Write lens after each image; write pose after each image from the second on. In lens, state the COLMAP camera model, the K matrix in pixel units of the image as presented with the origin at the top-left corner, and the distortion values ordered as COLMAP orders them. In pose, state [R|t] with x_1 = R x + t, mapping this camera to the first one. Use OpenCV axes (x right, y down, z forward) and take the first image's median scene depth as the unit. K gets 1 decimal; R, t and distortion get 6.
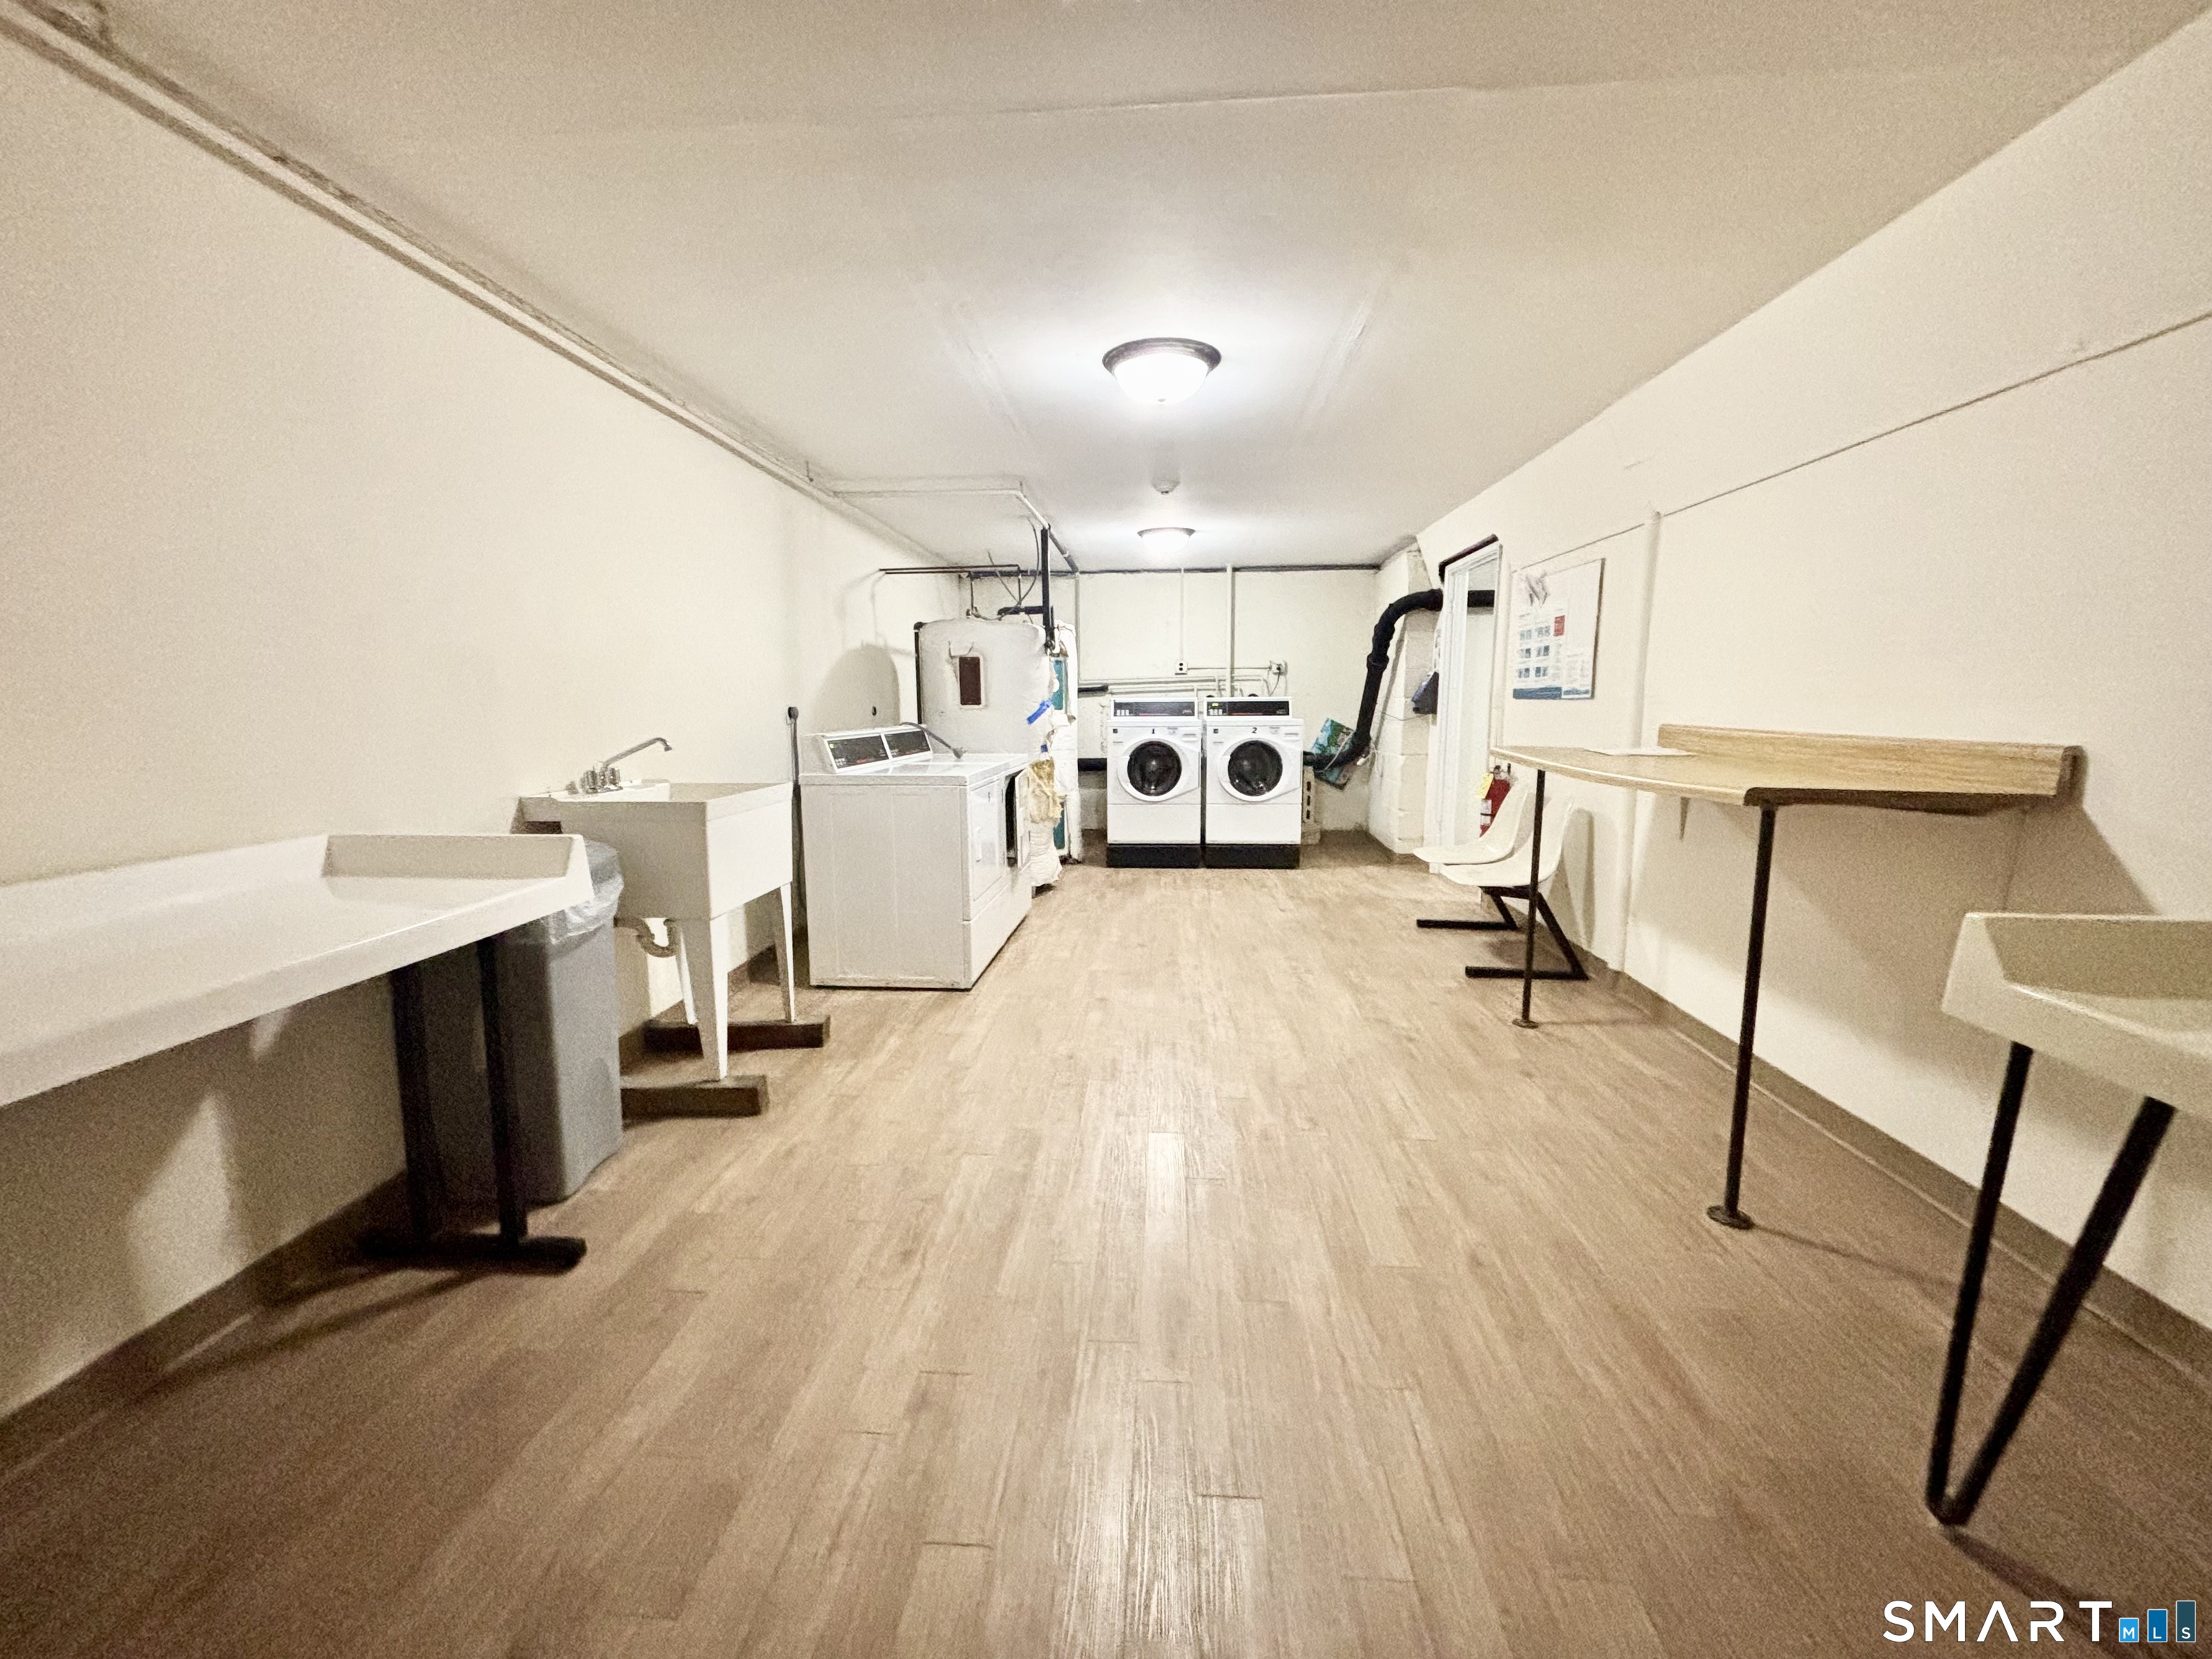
lens RADIAL K [[888.5, 0, 1101.8], [0, 888.5, 827.8], [0, 0, 1]] dist [-0.001549, -0.000244]
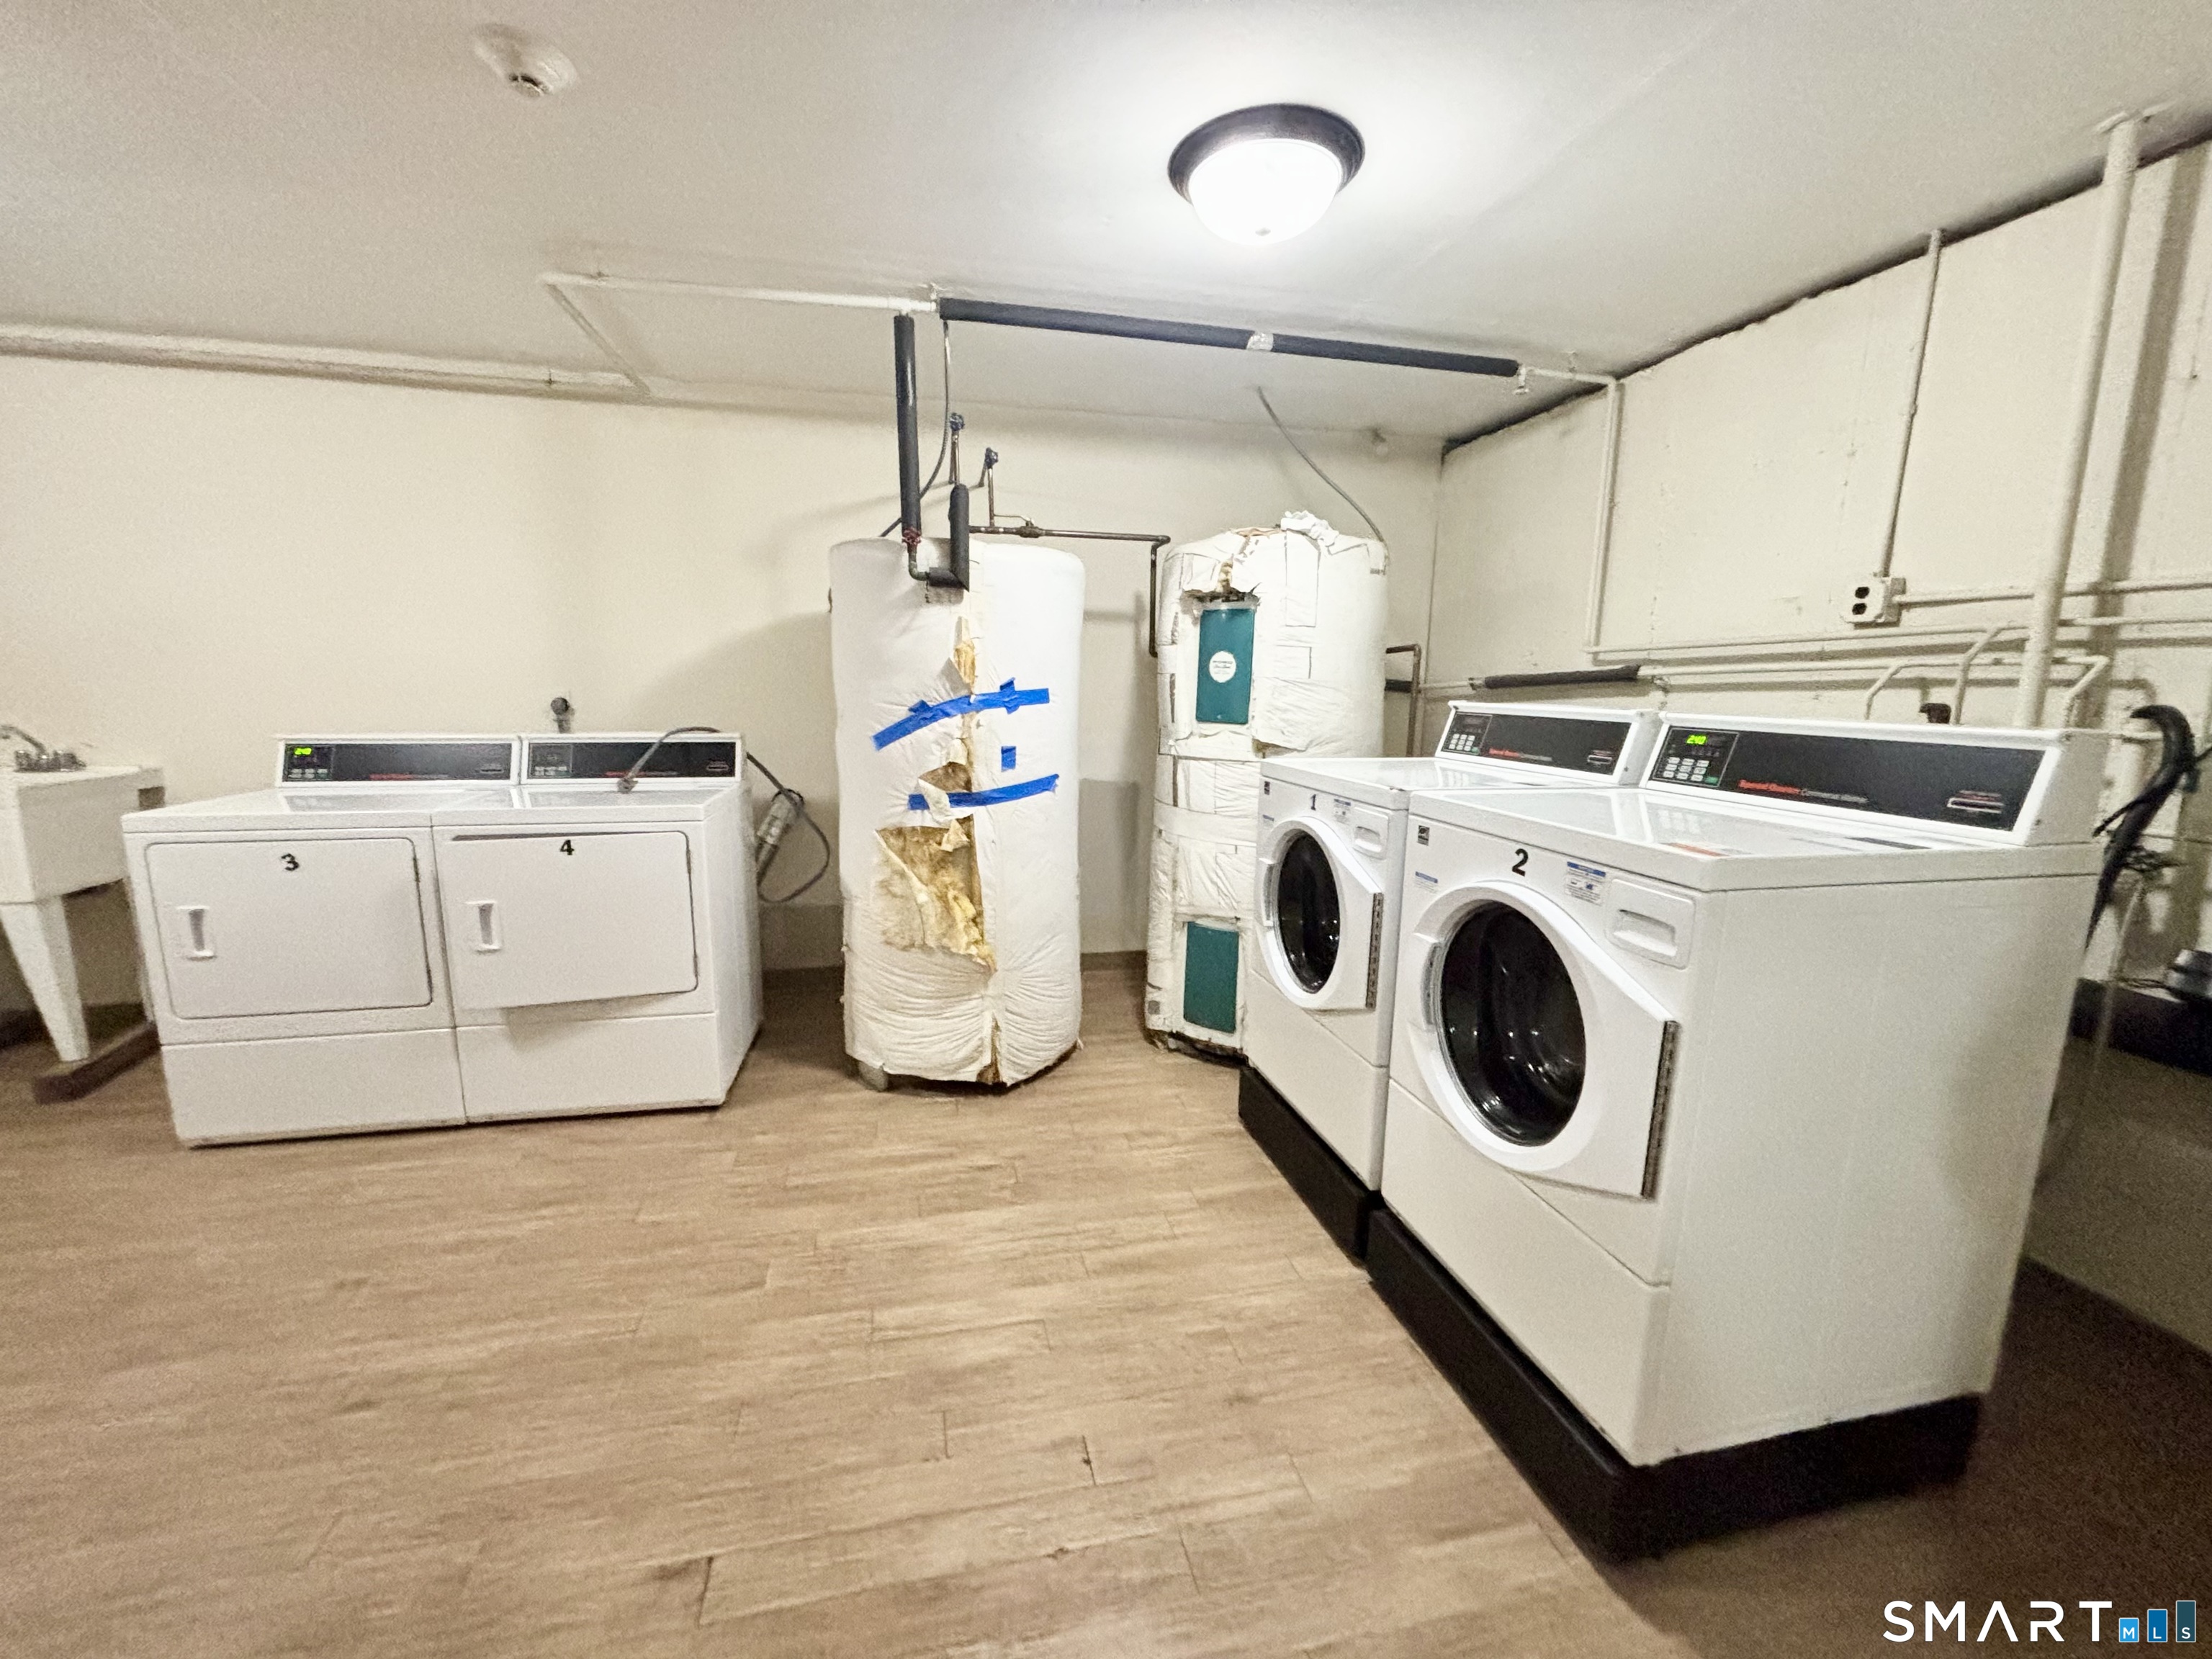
lens RADIAL K [[888.5, 0, 1101.8], [0, 888.5, 827.8], [0, 0, 1]] dist [-0.001549, -0.000244]
pose [[0.292086, 0.170617, -0.941050, 0.351567], [-0.149409, 0.980018, 0.131308, -0.131007], [0.944649, 0.102248, 0.311741, 0.813072]]
